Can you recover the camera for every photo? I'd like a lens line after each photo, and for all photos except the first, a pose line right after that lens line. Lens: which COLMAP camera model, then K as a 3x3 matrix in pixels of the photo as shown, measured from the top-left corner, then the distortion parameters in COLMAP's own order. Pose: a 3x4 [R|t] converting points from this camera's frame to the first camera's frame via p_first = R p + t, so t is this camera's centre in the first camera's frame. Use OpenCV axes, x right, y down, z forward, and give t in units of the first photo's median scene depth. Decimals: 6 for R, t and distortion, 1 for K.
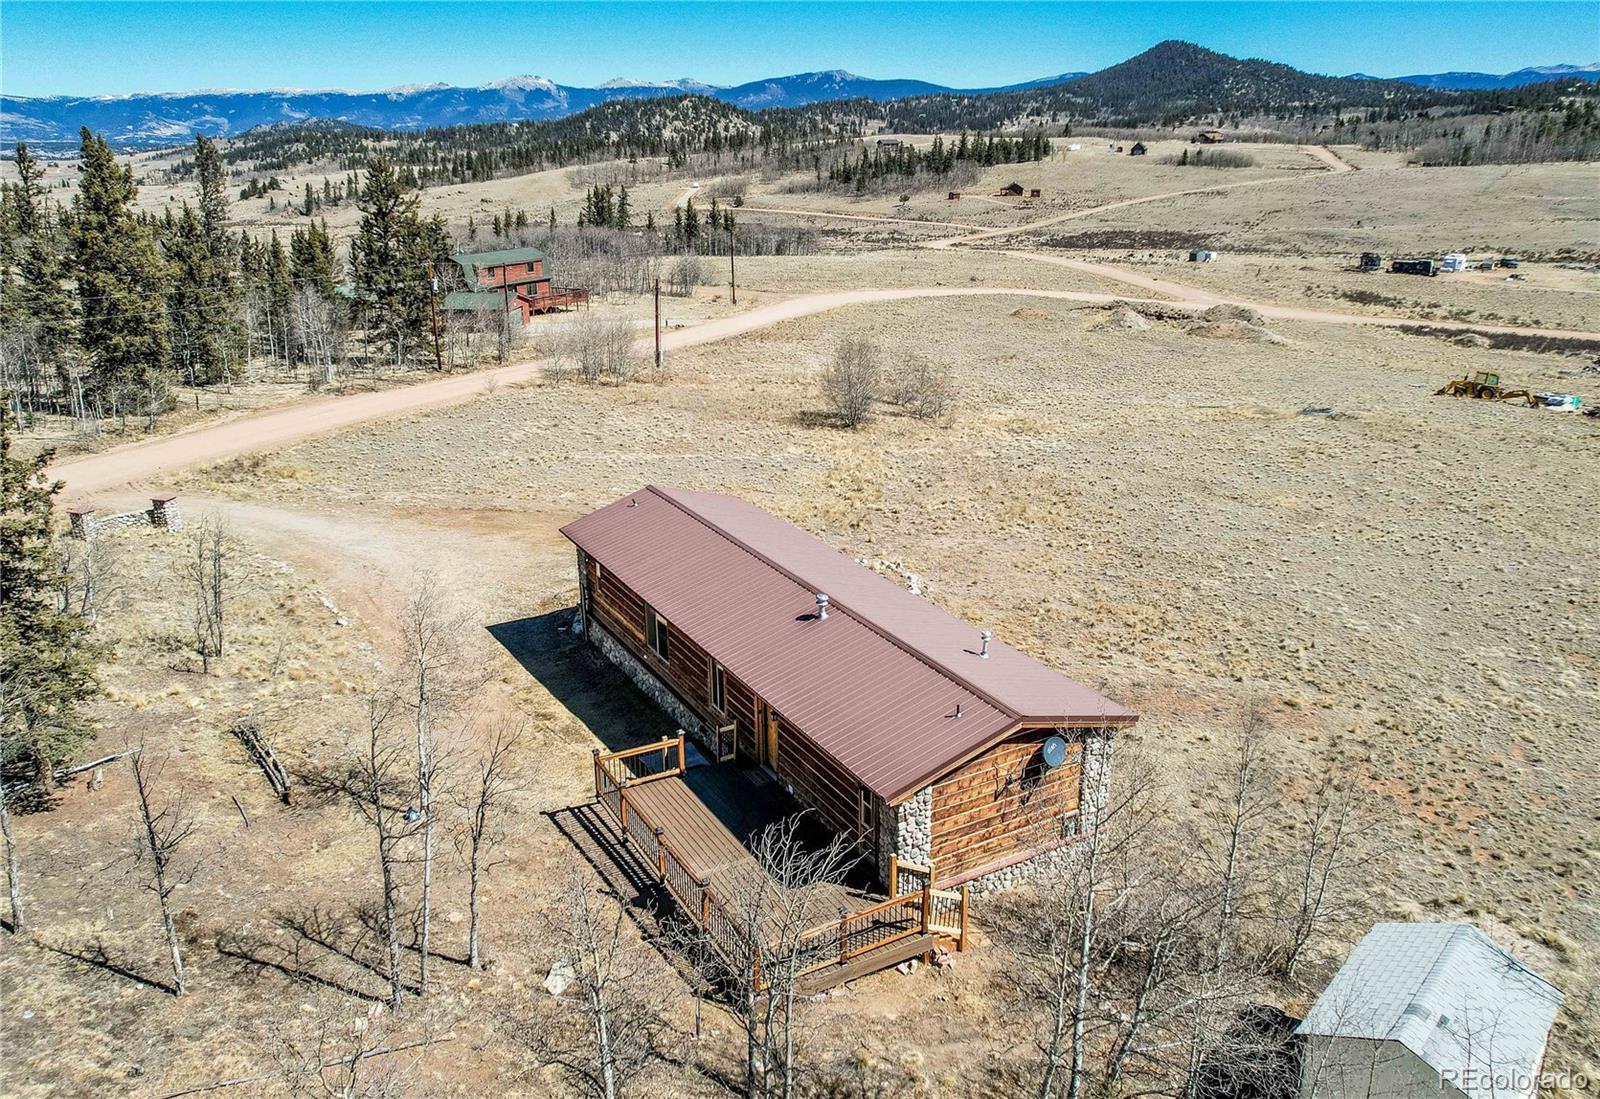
lens RADIAL K [[1260.4, 0, 808.0], [0, 1260.4, 547.0], [0, 0, 1]] dist [-0.053173, 0.061234]
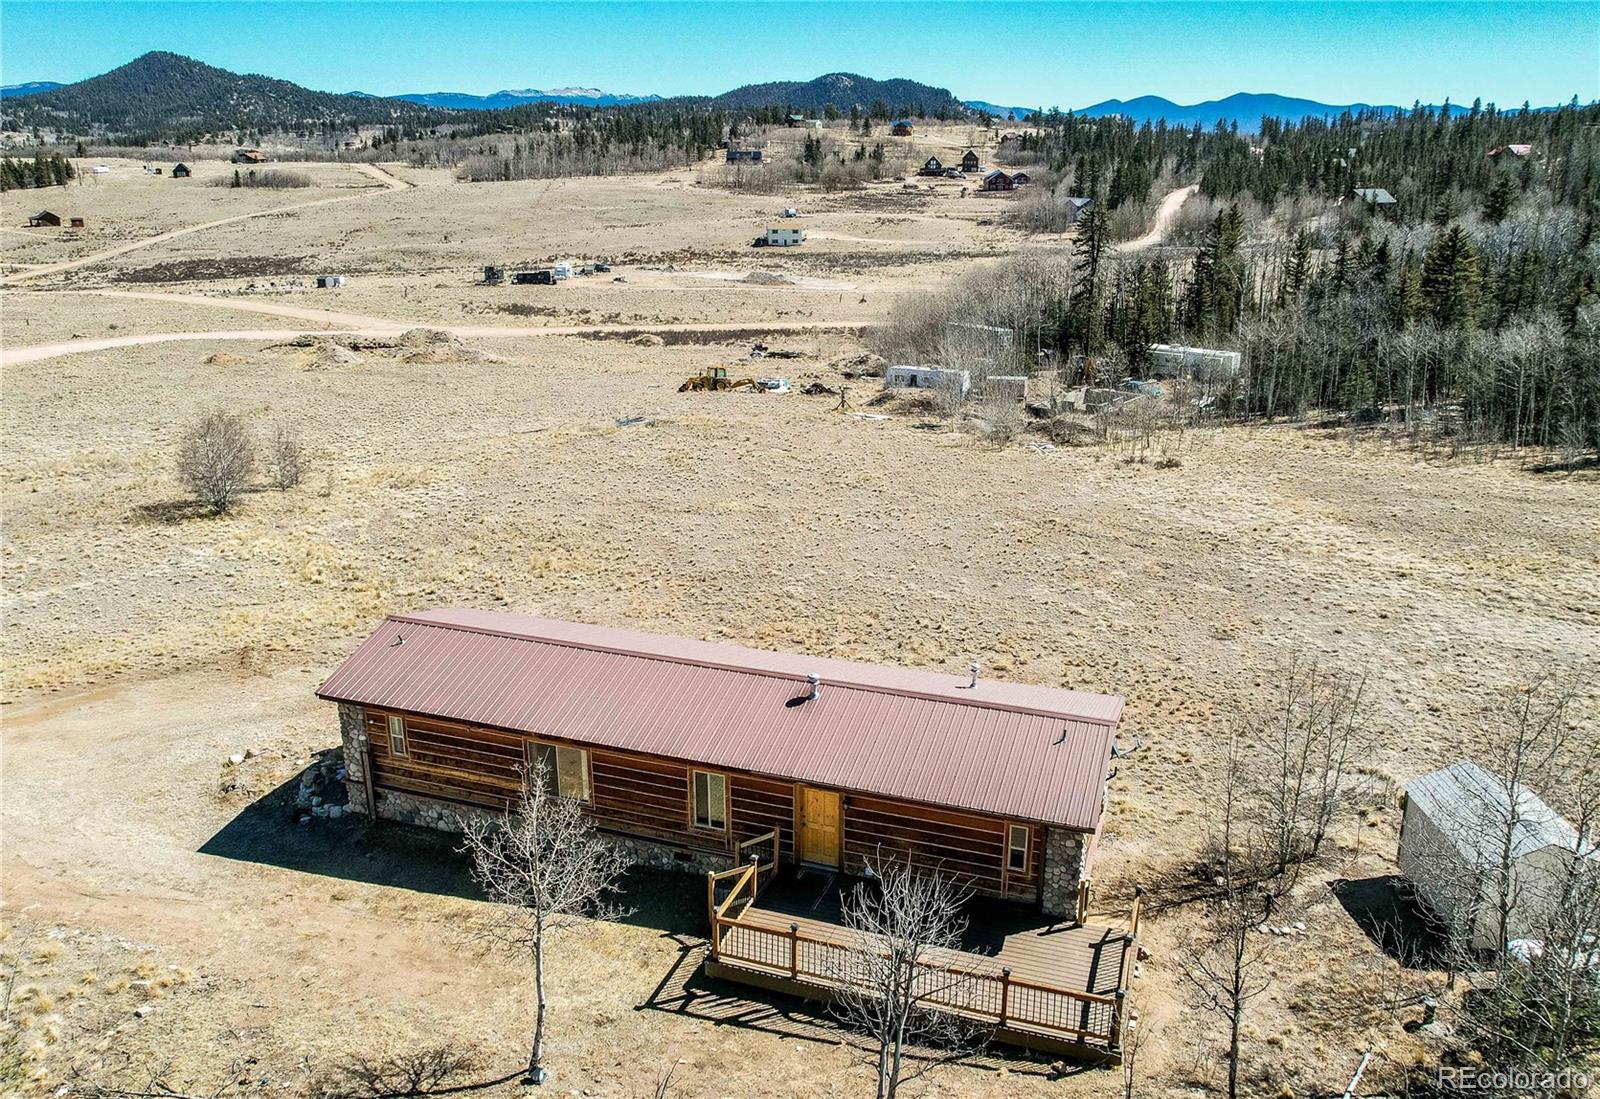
lens RADIAL K [[1260.4, 0, 808.0], [0, 1260.4, 547.0], [0, 0, 1]] dist [-0.053173, 0.061234]
pose [[0.747656, -0.197968, 0.633892, -0.038619], [0.205361, 0.976669, 0.062801, -0.007986], [-0.631535, 0.083223, 0.770868, 0.015114]]
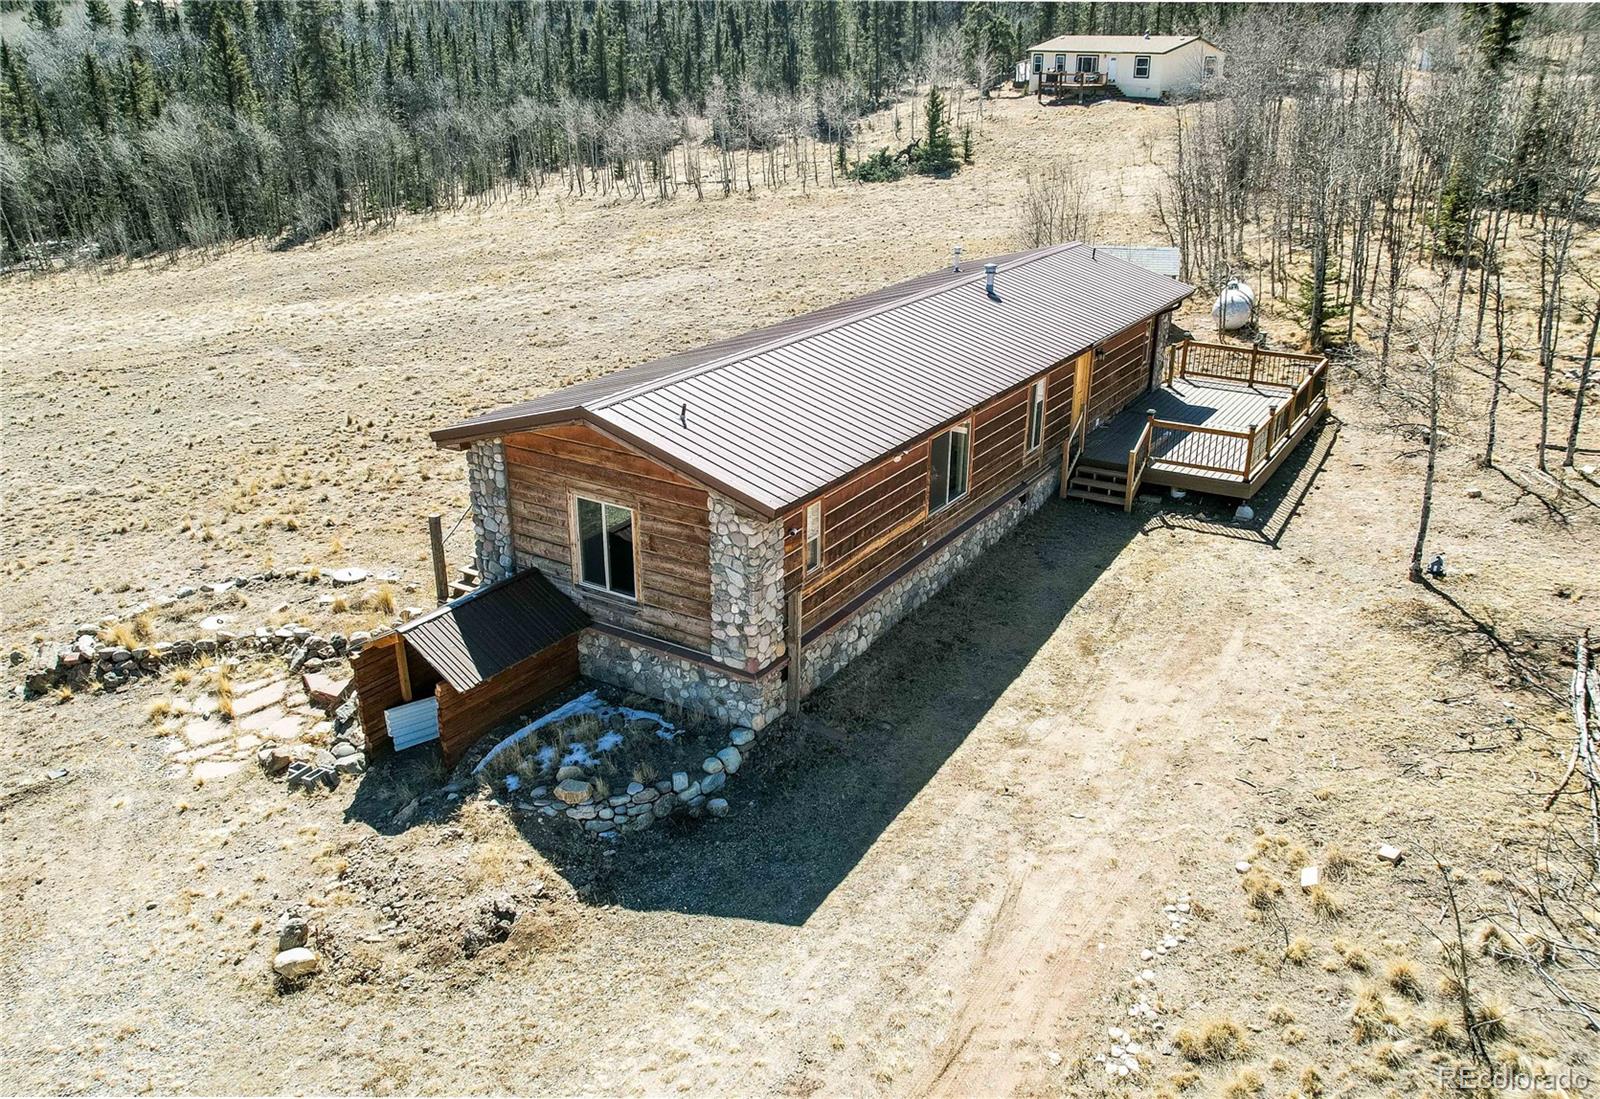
lens RADIAL K [[1241.4, 0, 806.0], [0, 1241.4, 546.3], [0, 0, 1]] dist [-0.053724, 0.050744]
pose [[-0.482702, -0.322496, 0.814245, -0.046074], [0.278758, 0.824802, 0.491931, -0.017403], [-0.830237, 0.464433, -0.308235, 0.095067]]
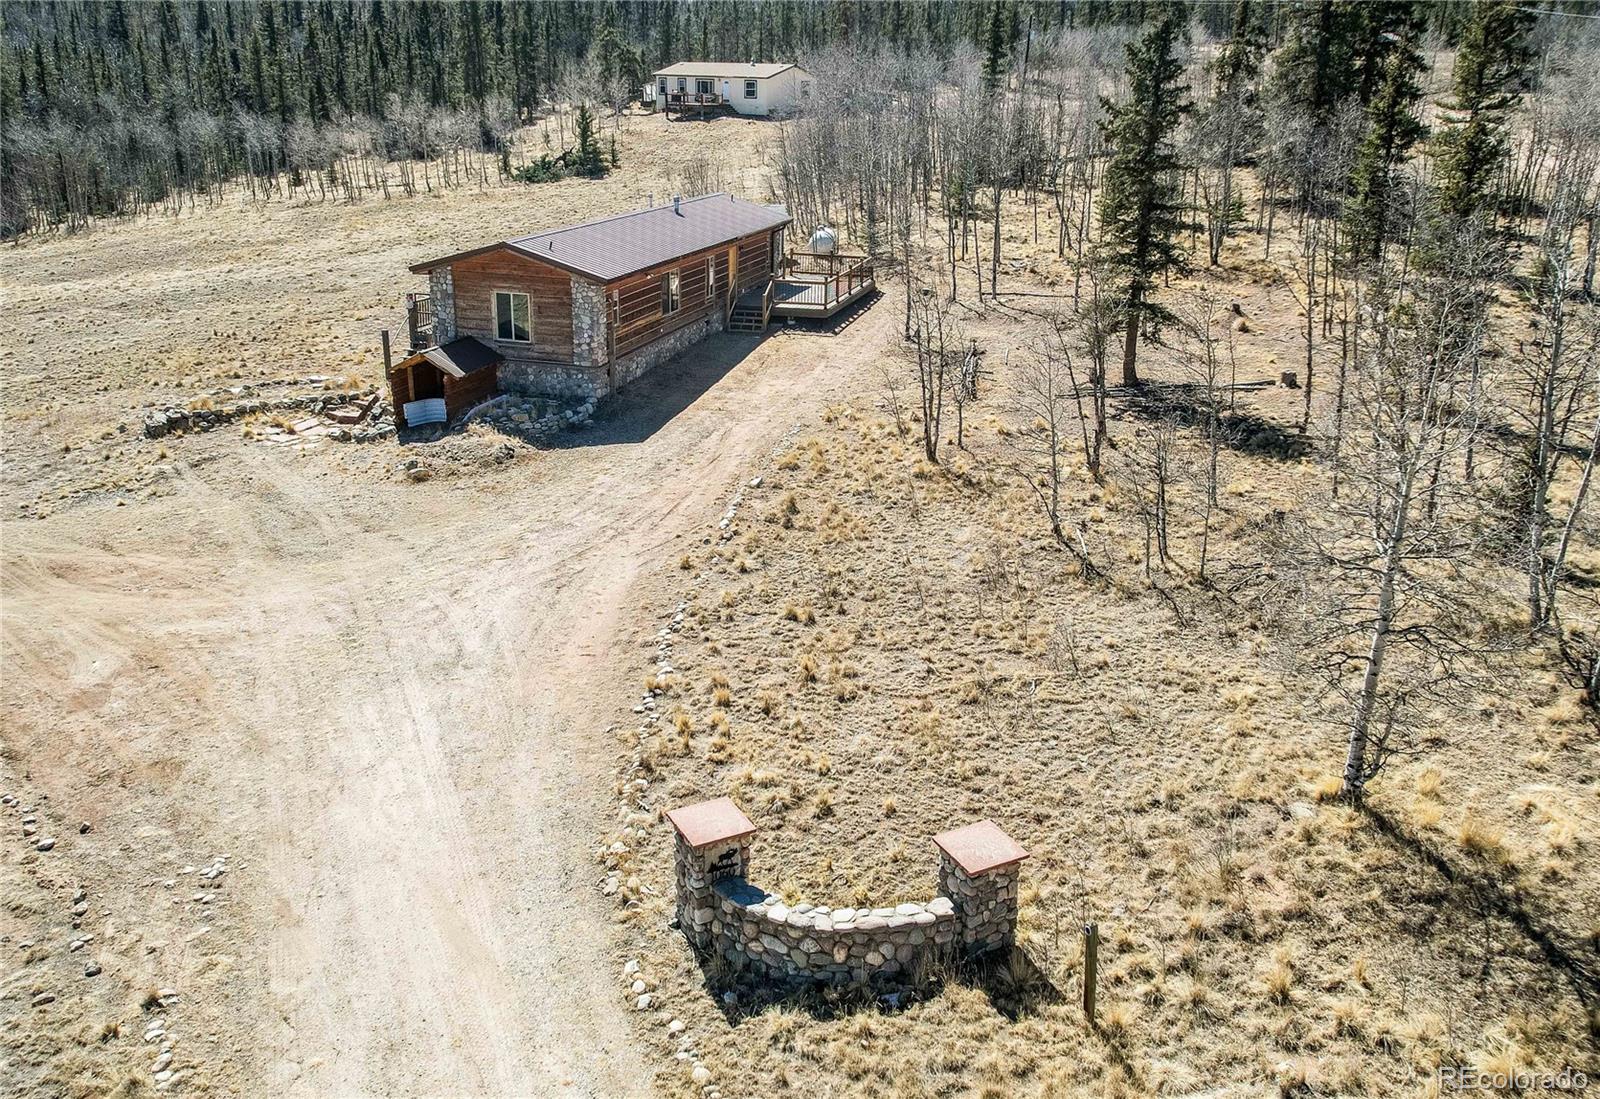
lens RADIAL K [[1294.3, 0, 812.3], [0, 1294.3, 544.5], [0, 0, 1]] dist [-0.041848, 0.032752]
pose [[-0.716271, -0.246070, 0.652997, -0.081983], [0.205556, 0.819845, 0.534417, -0.027932], [-0.666861, 0.517014, -0.536650, 0.127169]]
